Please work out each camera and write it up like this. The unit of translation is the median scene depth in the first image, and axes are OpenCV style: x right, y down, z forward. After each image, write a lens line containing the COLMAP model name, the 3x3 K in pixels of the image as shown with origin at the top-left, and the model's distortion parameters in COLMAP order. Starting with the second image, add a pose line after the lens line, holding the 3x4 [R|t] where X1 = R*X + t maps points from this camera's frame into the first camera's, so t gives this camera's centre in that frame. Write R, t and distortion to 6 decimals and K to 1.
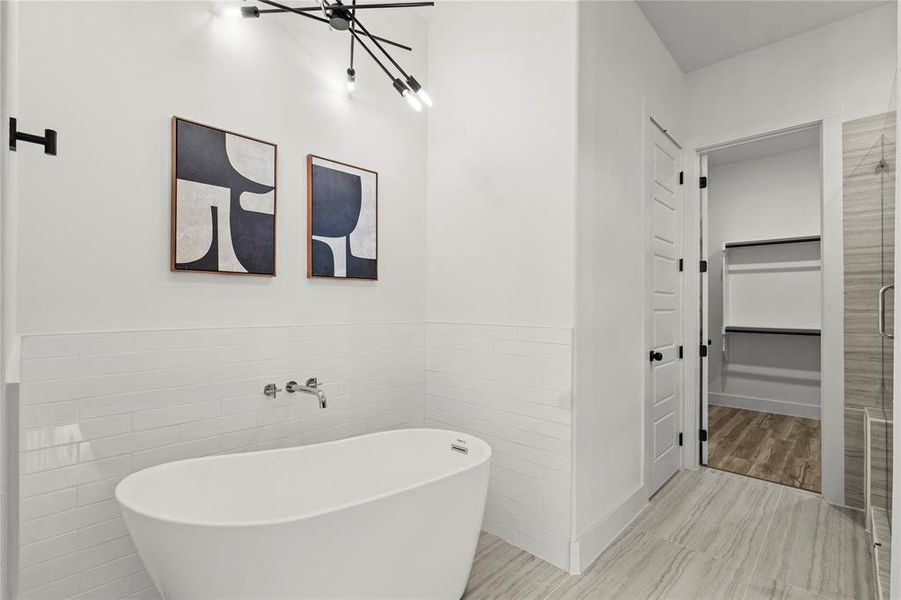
lens RADIAL K [[414.9, 0, 449.5], [0, 414.9, 302.0], [0, 0, 1]] dist [0.000631, 0.000562]
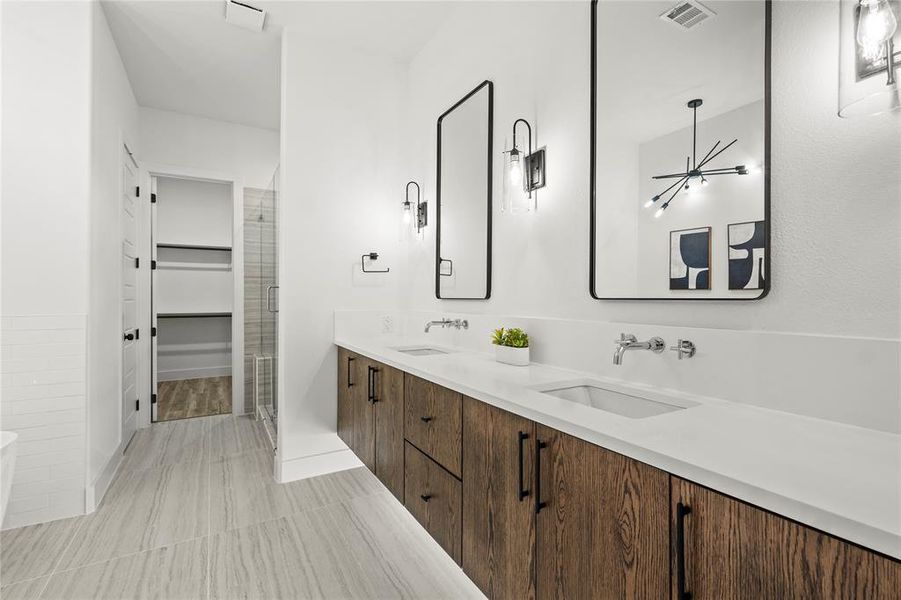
lens RADIAL K [[414.9, 0, 449.5], [0, 414.9, 302.0], [0, 0, 1]] dist [0.000631, 0.000562]
pose [[0.287691, -0.017078, 0.957571, -0.421353], [-0.008002, 0.999763, 0.020234, -0.007469], [-0.957690, -0.013483, 0.287486, -0.281249]]
